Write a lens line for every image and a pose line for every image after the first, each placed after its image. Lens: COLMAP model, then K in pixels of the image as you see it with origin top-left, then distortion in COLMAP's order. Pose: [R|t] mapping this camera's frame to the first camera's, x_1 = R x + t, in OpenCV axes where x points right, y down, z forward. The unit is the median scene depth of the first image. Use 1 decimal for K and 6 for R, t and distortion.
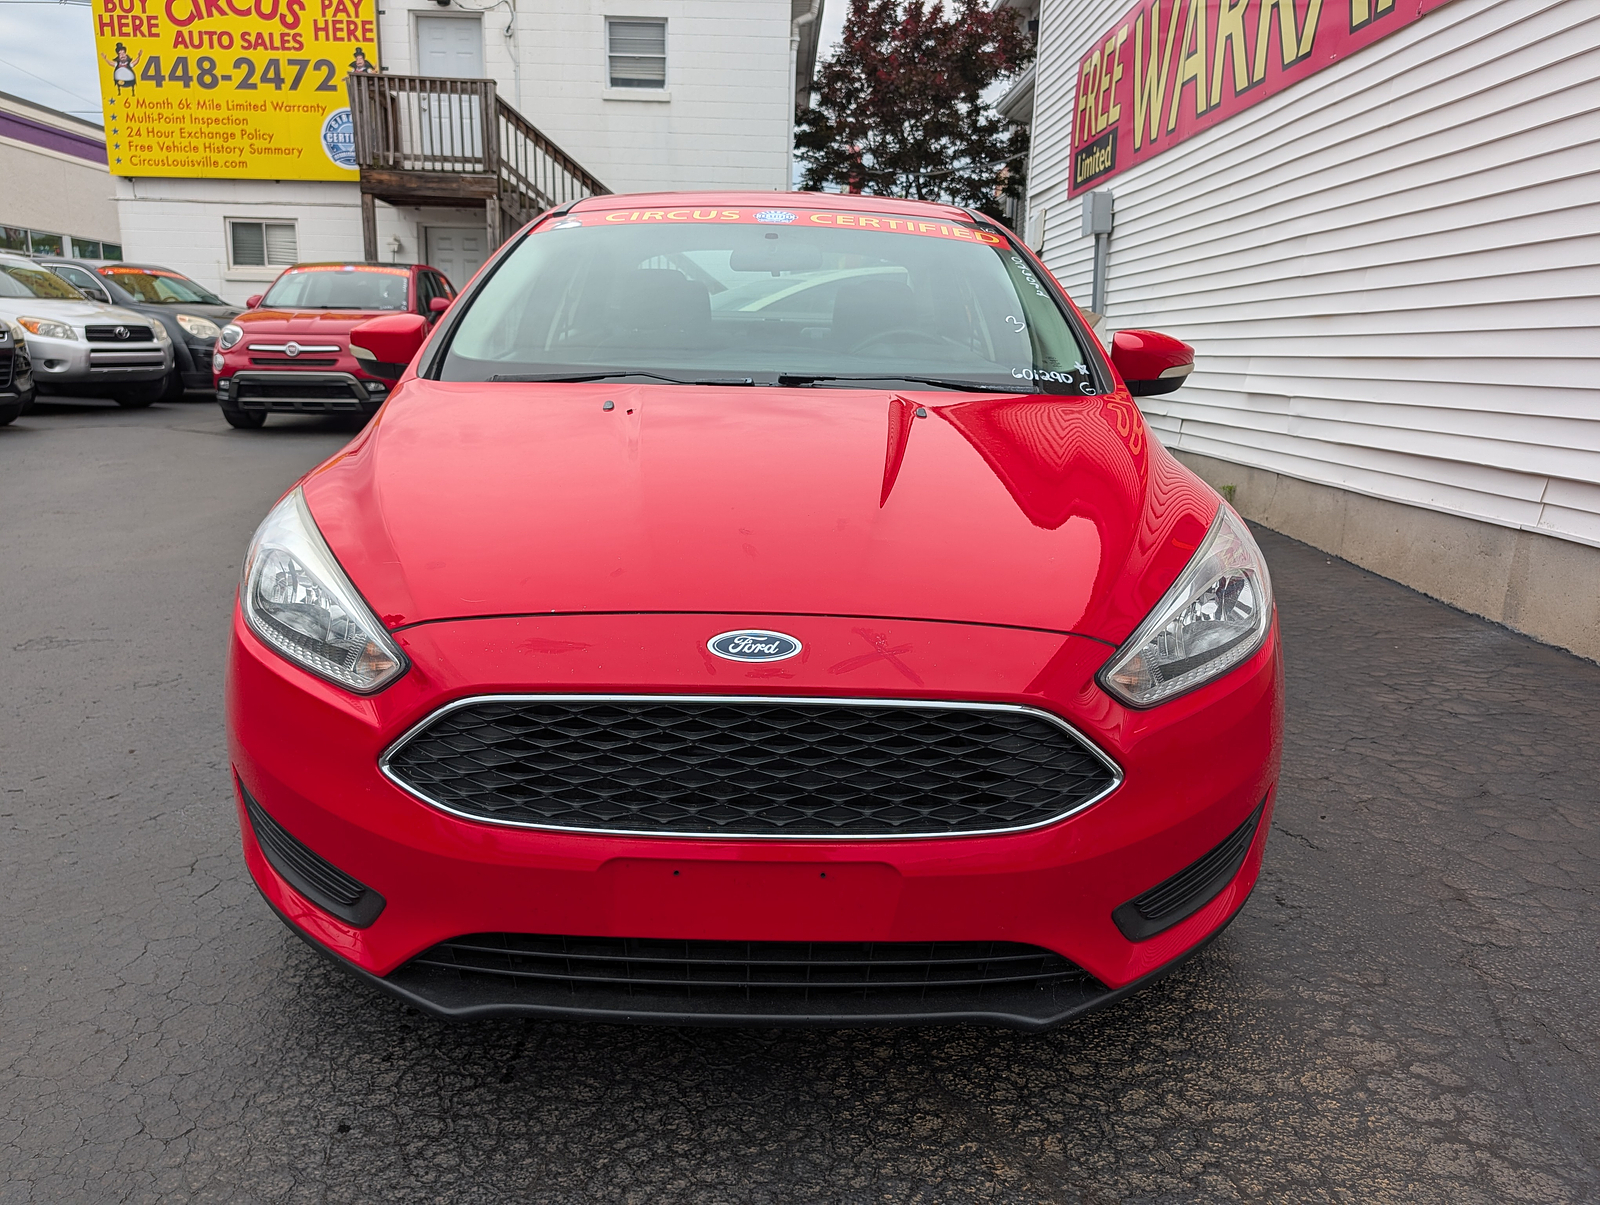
lens RADIAL K [[1168.3, 0, 800.0], [0, 1168.3, 602.5], [0, 0, 1]] dist [0.011175, -0.010202]
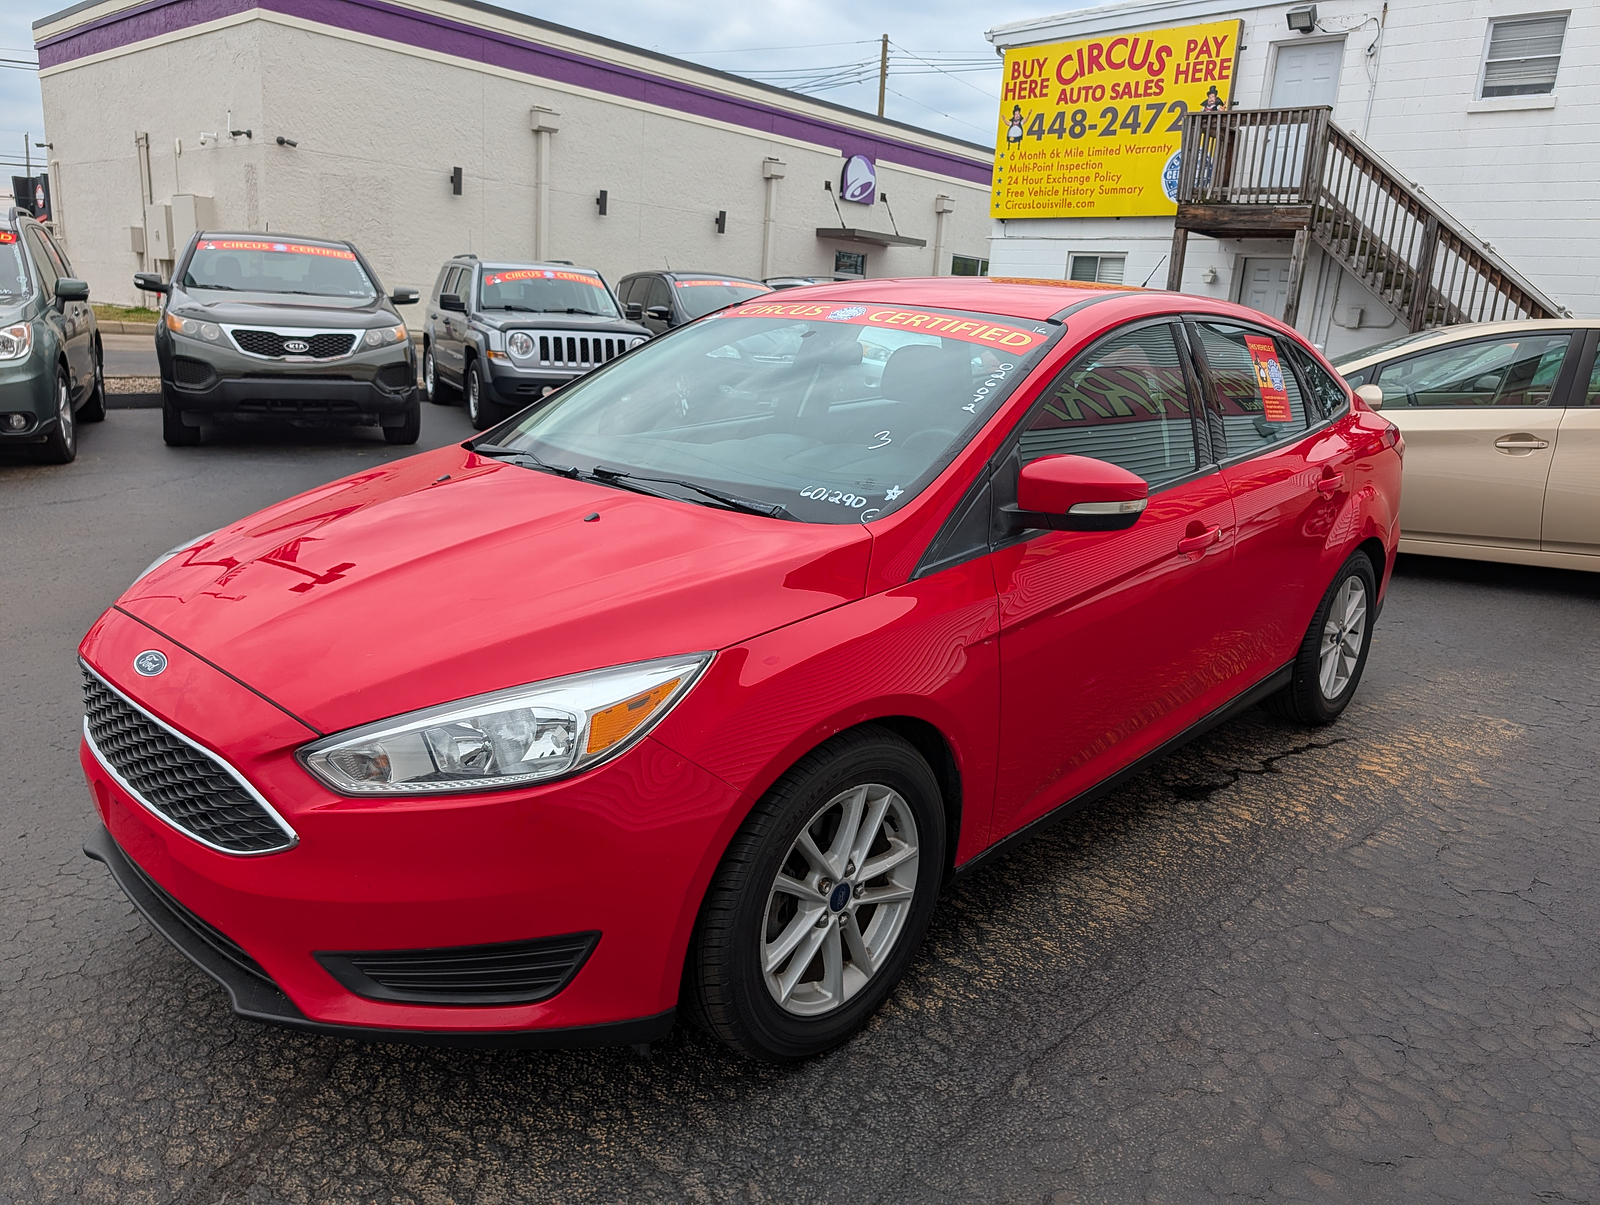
lens RADIAL K [[1164.1, 0, 827.0], [0, 1164.1, 606.4], [0, 0, 1]] dist [0.007083, -0.006287]
pose [[0.721855, 0.188899, -0.665764, 0.149946], [-0.193882, 0.978702, 0.067473, -0.028898], [0.664330, 0.080374, 0.743105, 0.048660]]
